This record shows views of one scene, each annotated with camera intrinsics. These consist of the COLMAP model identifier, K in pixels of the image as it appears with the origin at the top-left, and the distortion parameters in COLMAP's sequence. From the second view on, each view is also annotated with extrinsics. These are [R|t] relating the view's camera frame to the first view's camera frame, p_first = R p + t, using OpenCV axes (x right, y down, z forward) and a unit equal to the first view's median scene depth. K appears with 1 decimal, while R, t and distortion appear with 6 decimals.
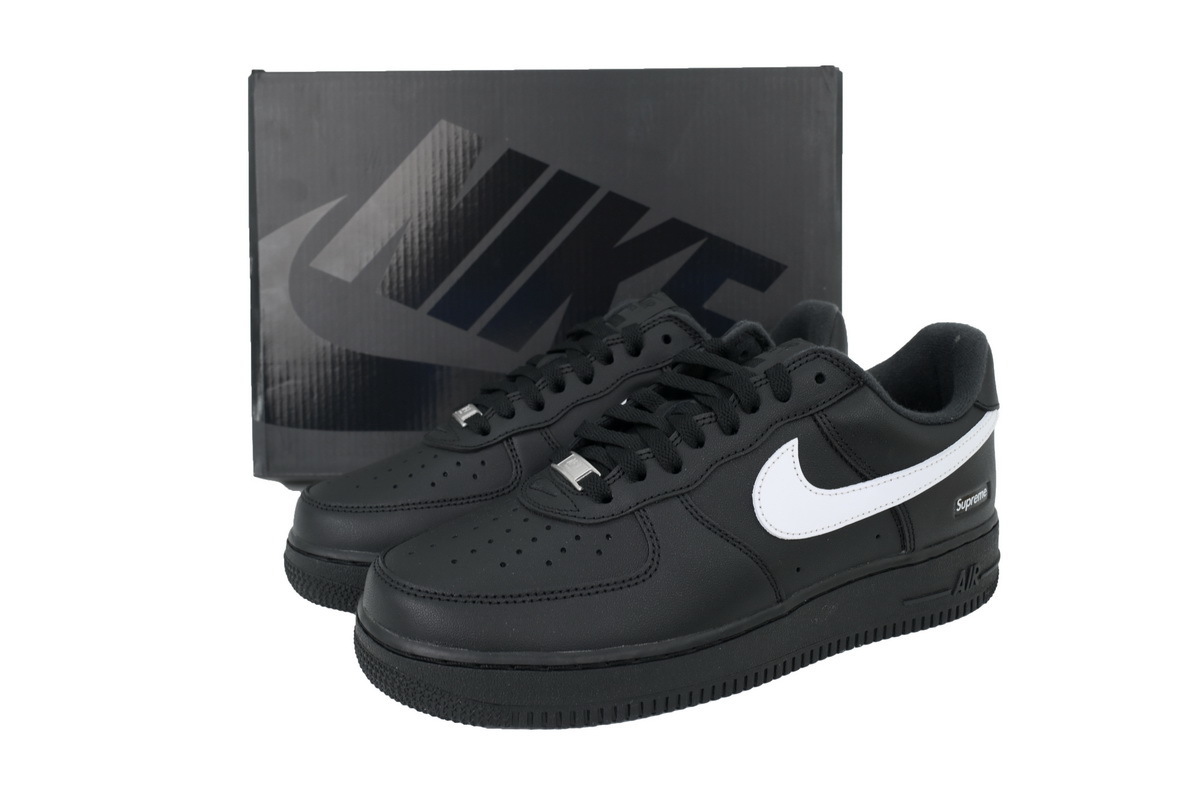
lens RADIAL K [[974.3, 0, 600.0], [0, 974.3, 400.0], [0, 0, 1]] dist [-0.002236, -0.002450]
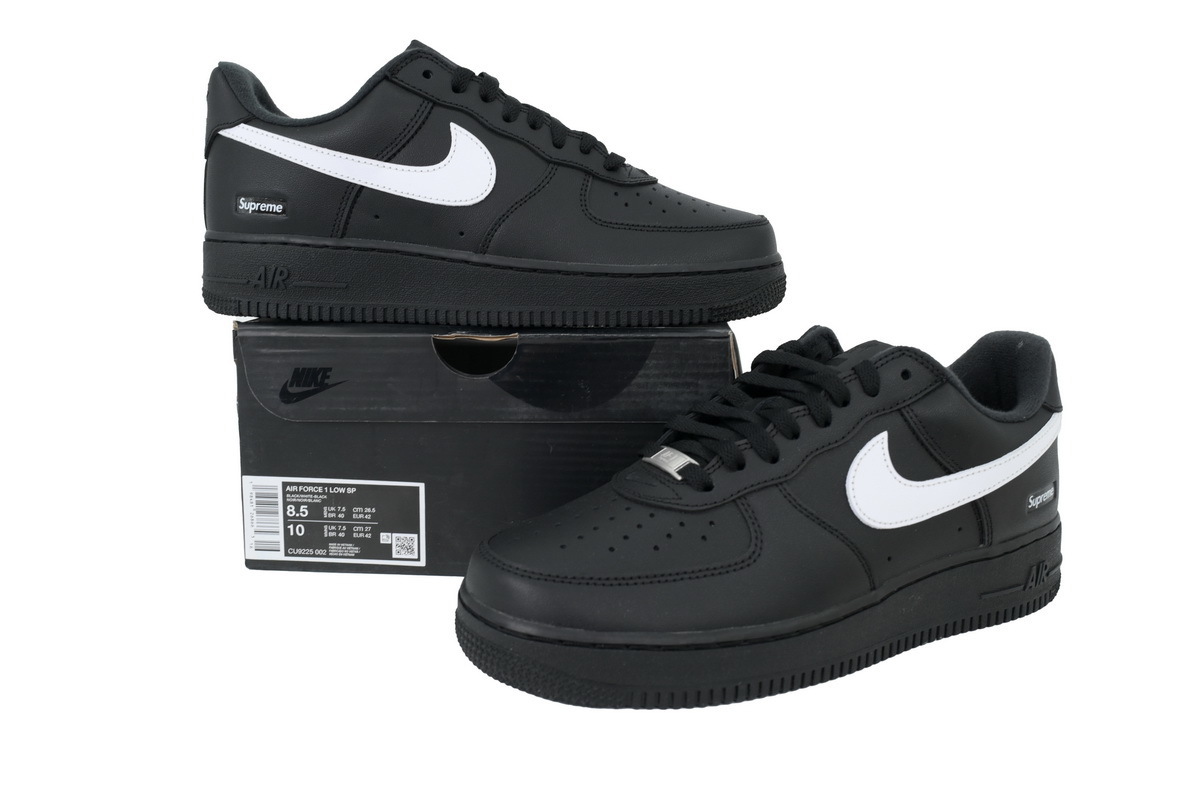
lens RADIAL K [[974.3, 0, 600.0], [0, 974.3, 400.0], [0, 0, 1]] dist [-0.002236, -0.002450]
pose [[0.999411, 0.006809, 0.033649, -0.138884], [-0.005020, 0.998583, -0.052986, 0.062941], [-0.033962, 0.052786, 0.998028, -0.026851]]
